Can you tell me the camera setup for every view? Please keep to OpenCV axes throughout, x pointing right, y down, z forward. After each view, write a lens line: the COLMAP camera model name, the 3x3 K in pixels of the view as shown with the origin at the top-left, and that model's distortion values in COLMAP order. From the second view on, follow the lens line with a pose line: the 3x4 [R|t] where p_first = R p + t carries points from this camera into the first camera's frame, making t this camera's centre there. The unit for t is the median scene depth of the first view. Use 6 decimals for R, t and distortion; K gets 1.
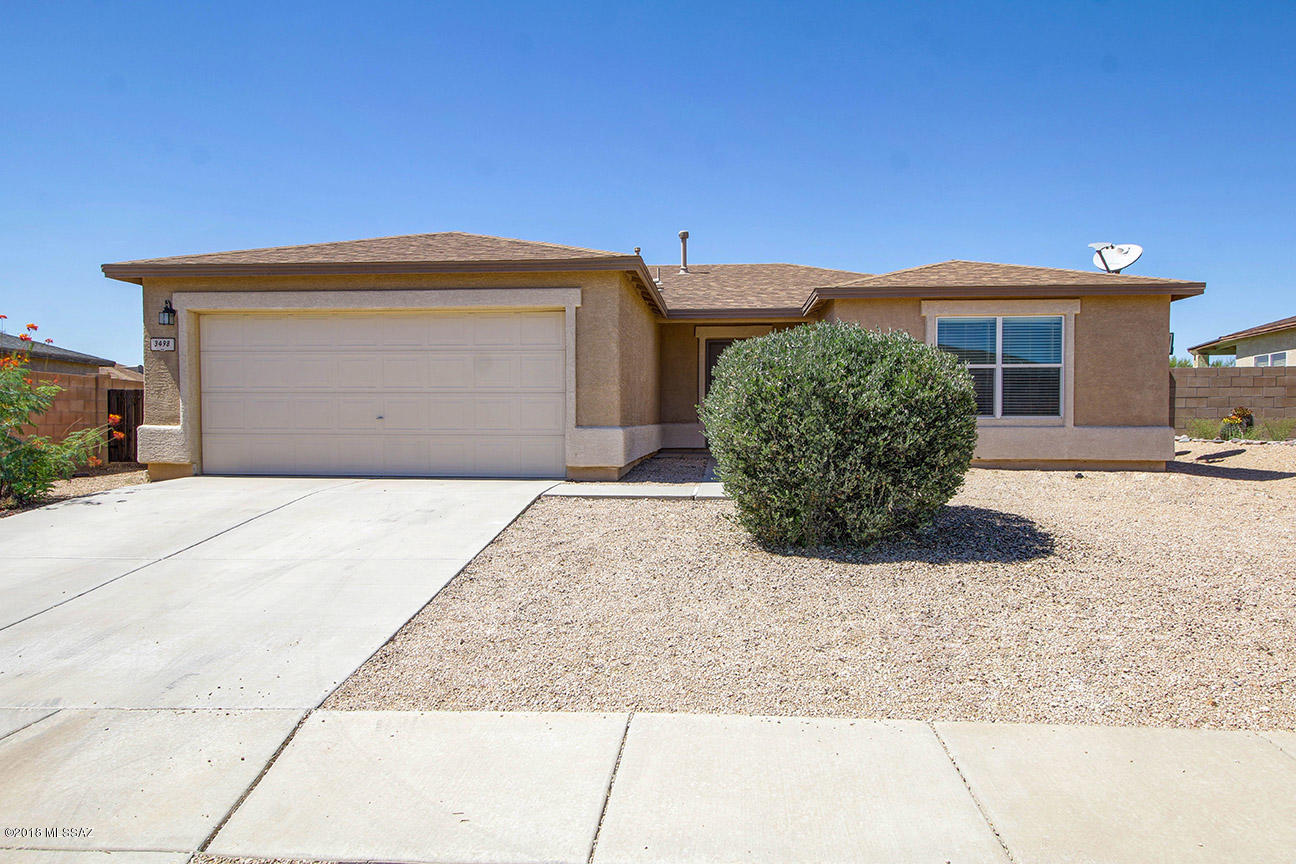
lens RADIAL K [[828.2, 0, 648.0], [0, 828.2, 432.0], [0, 0, 1]] dist [0.000699, -0.001767]
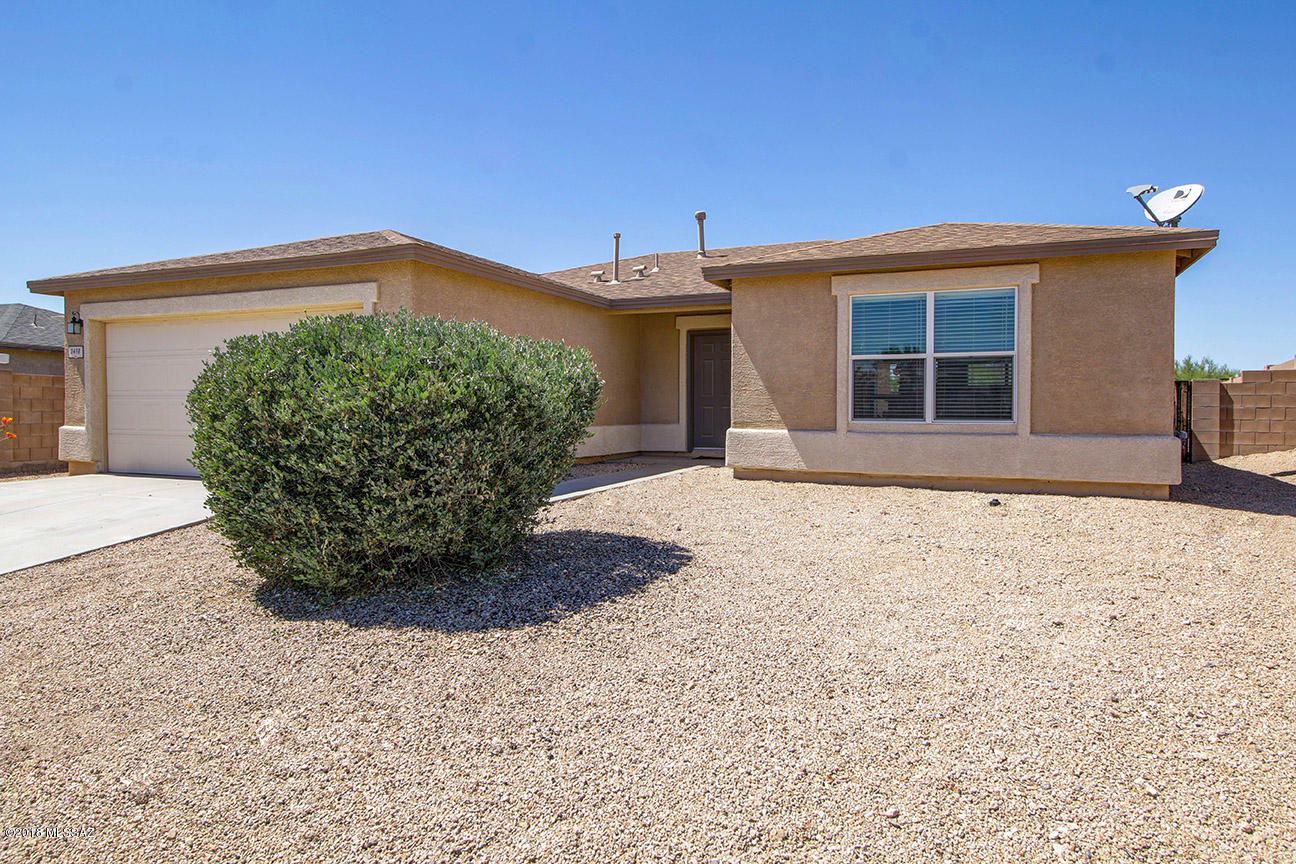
lens RADIAL K [[828.2, 0, 648.0], [0, 828.2, 432.0], [0, 0, 1]] dist [0.000699, -0.001767]
pose [[0.949069, 0.008880, -0.314943, 0.423028], [-0.006449, 0.999941, 0.008760, -0.013333], [0.315002, -0.006283, 0.949070, 0.182169]]
